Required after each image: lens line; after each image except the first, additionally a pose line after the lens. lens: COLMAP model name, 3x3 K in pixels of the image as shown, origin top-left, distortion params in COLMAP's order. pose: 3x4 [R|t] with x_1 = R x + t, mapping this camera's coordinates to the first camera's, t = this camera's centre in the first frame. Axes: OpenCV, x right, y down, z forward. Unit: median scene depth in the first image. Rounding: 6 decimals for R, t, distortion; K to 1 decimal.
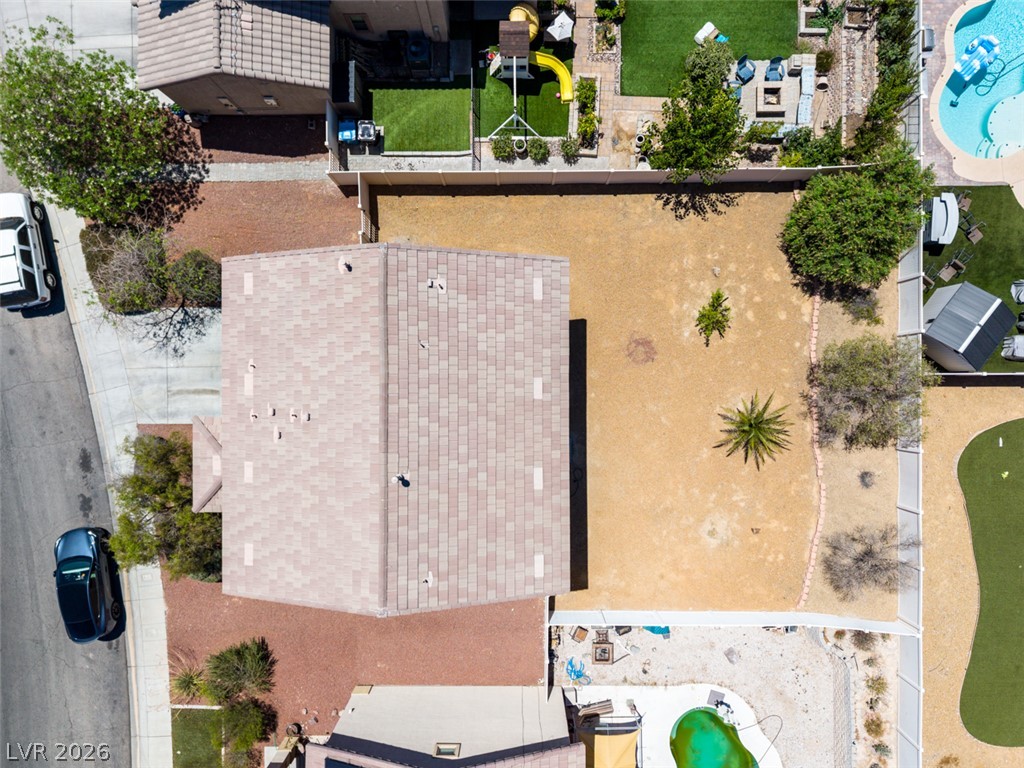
lens RADIAL K [[684.4, 0, 512.0], [0, 684.4, 384.0], [0, 0, 1]] dist [0.050407, -0.063247]
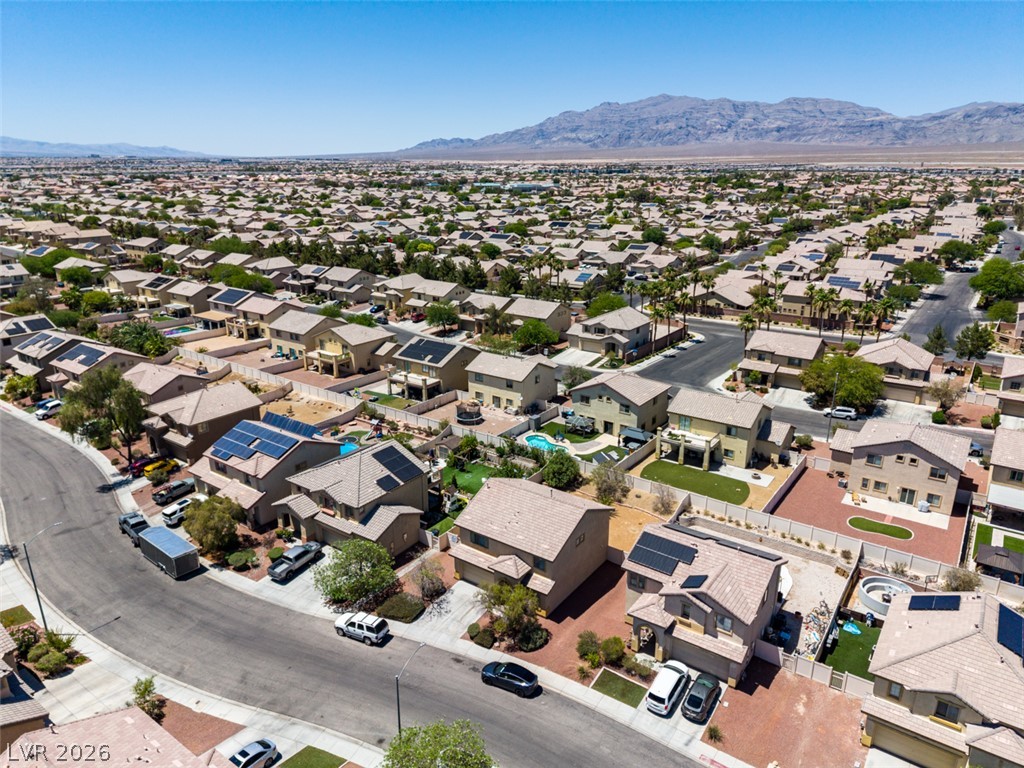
lens RADIAL K [[684.4, 0, 512.0], [0, 684.4, 384.0], [0, 0, 1]] dist [0.050407, -0.063247]
pose [[0.589302, -0.246625, 0.769350, -1.893977], [0.807908, 0.183126, -0.560133, 1.221391], [-0.002745, 0.951652, 0.307167, -0.343429]]
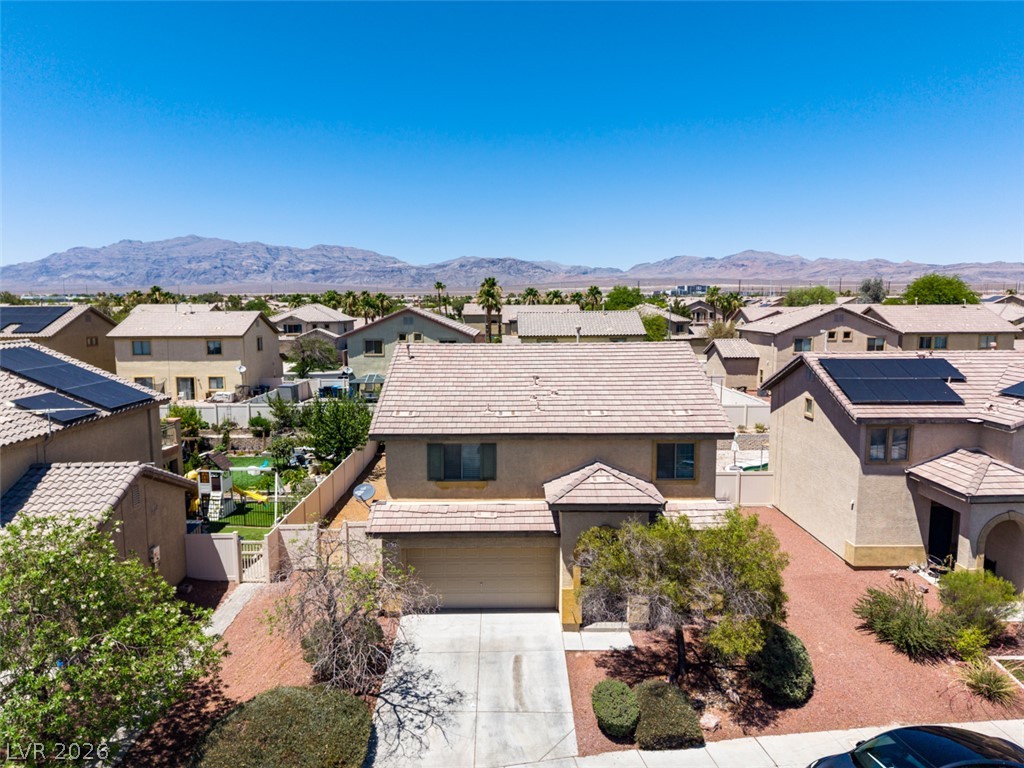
lens RADIAL K [[685.5, 0, 512.0], [0, 685.5, 392.7], [0, 0, 1]] dist [0.050219, -0.061893]
pose [[0.001929, -0.127552, 0.991830, -1.078664], [0.999998, -0.000014, -0.001946, 0.005866], [0.000262, 0.991832, 0.127552, 0.678194]]
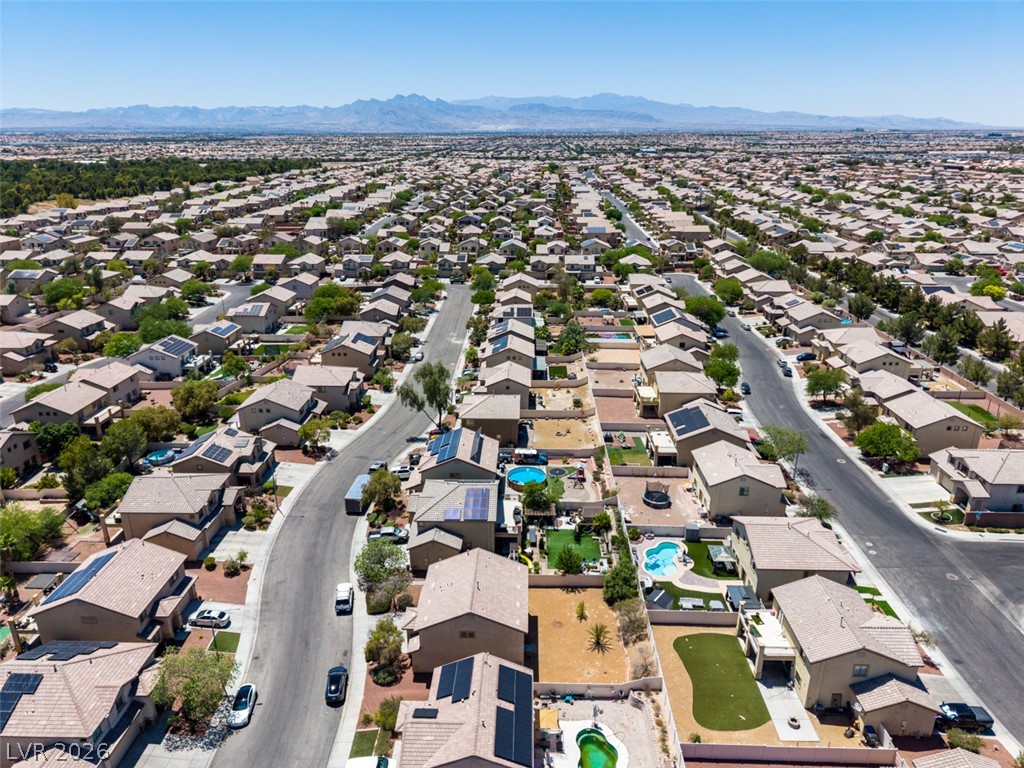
lens RADIAL K [[684.4, 0, 512.0], [0, 684.4, 384.0], [0, 0, 1]] dist [0.050407, -0.063247]
pose [[0.999639, 0.013477, -0.023253, 0.057122], [-0.026472, 0.344250, -0.938505, 2.271656], [-0.004643, 0.938781, 0.344482, -0.881567]]
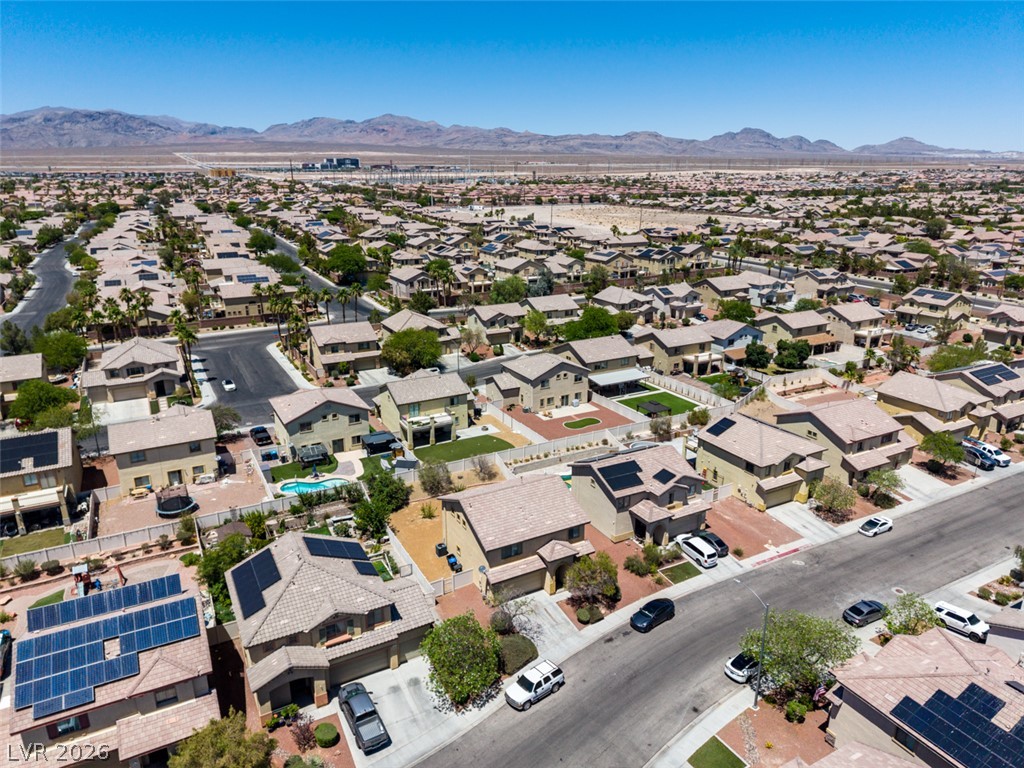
lens RADIAL K [[684.4, 0, 512.0], [0, 684.4, 384.0], [0, 0, 1]] dist [0.050407, -0.063247]
pose [[-0.473074, -0.264846, 0.840272, -2.058161], [0.881020, -0.139988, 0.451892, -0.983714], [-0.002054, 0.954075, 0.299560, -0.332007]]
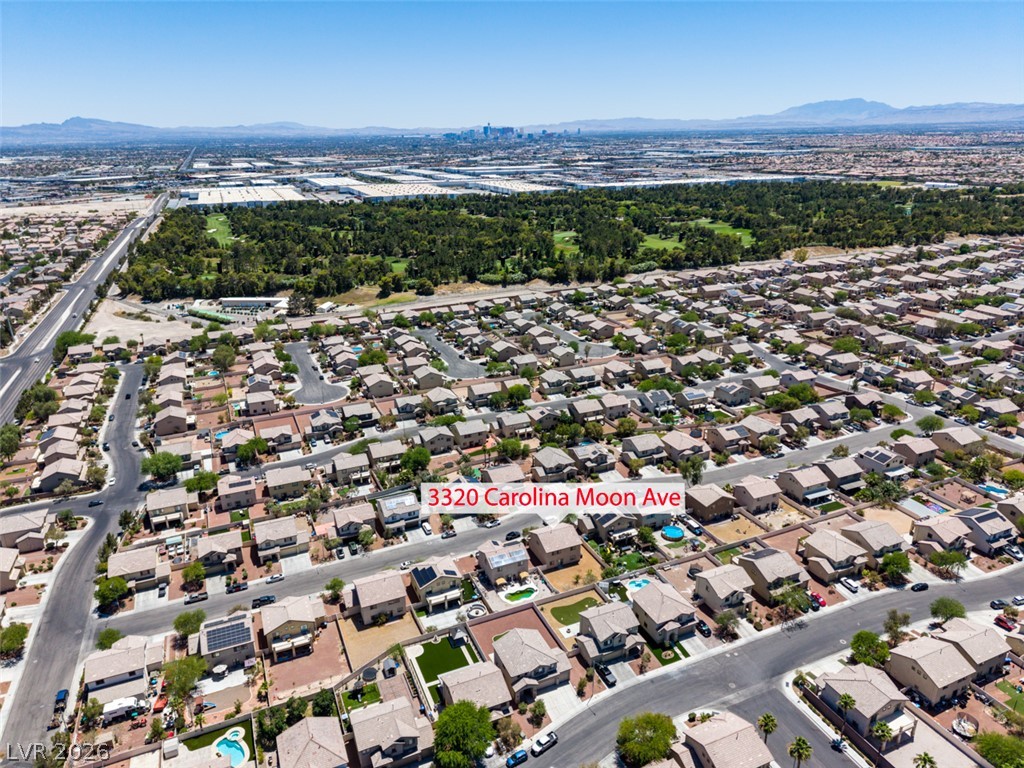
lens RADIAL K [[681.1, 0, 512.0], [0, 681.1, 384.0], [0, 0, 1]] dist [0.129541, -0.248315]
pose [[0.398569, 0.316184, -0.860913, 5.160705], [-0.917050, 0.150417, -0.369315, 2.762820], [0.012724, 0.936698, 0.349908, -3.050561]]
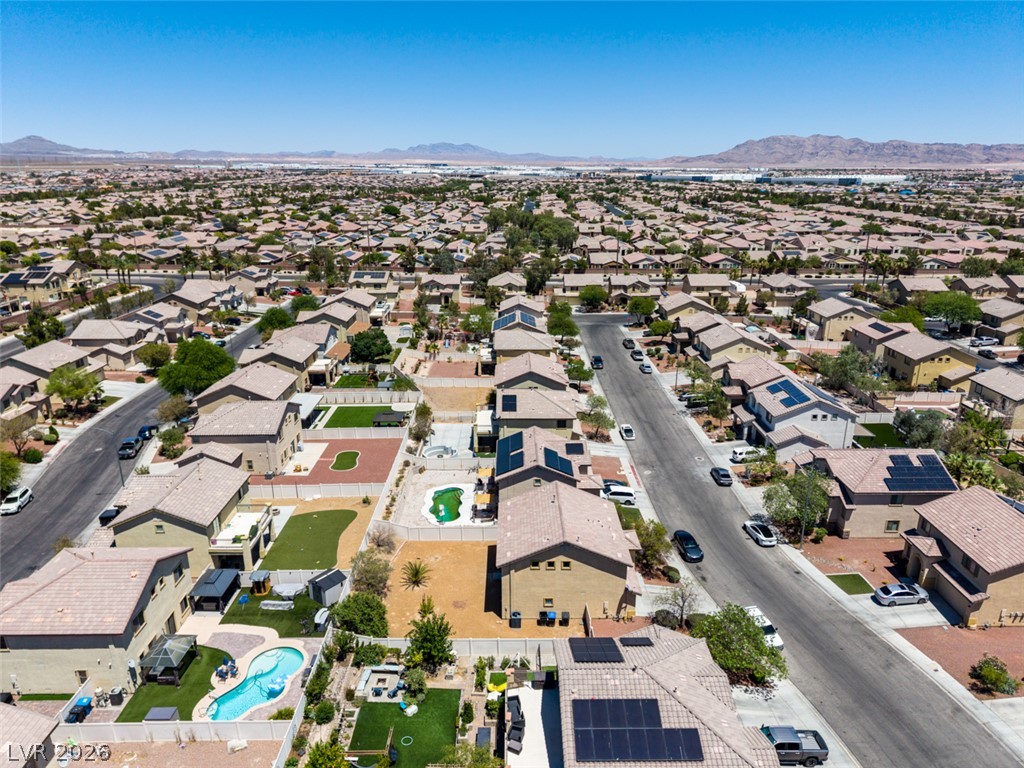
lens RADIAL K [[685.5, 0, 512.0], [0, 685.5, 392.7], [0, 0, 1]] dist [0.050219, -0.061893]
pose [[-0.999981, 0.006179, -0.000238, 0.016836], [-0.002156, -0.312214, 0.950009, -1.957422], [0.005796, 0.949992, 0.312222, -0.321197]]
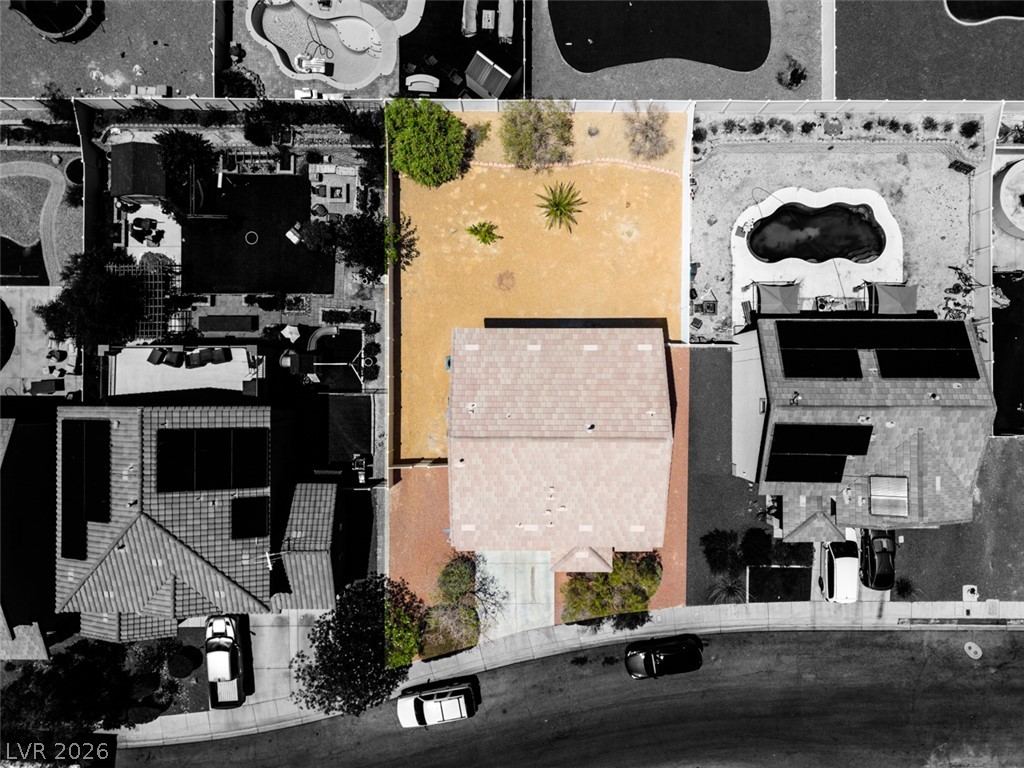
lens RADIAL K [[684.4, 0, 512.0], [0, 684.4, 384.0], [0, 0, 1]] dist [0.050407, -0.063247]
pose [[0.004588, -0.999857, 0.016273, -0.058895], [0.999982, 0.004649, 0.003663, -0.040893], [-0.003738, 0.016256, 0.999861, -0.481344]]
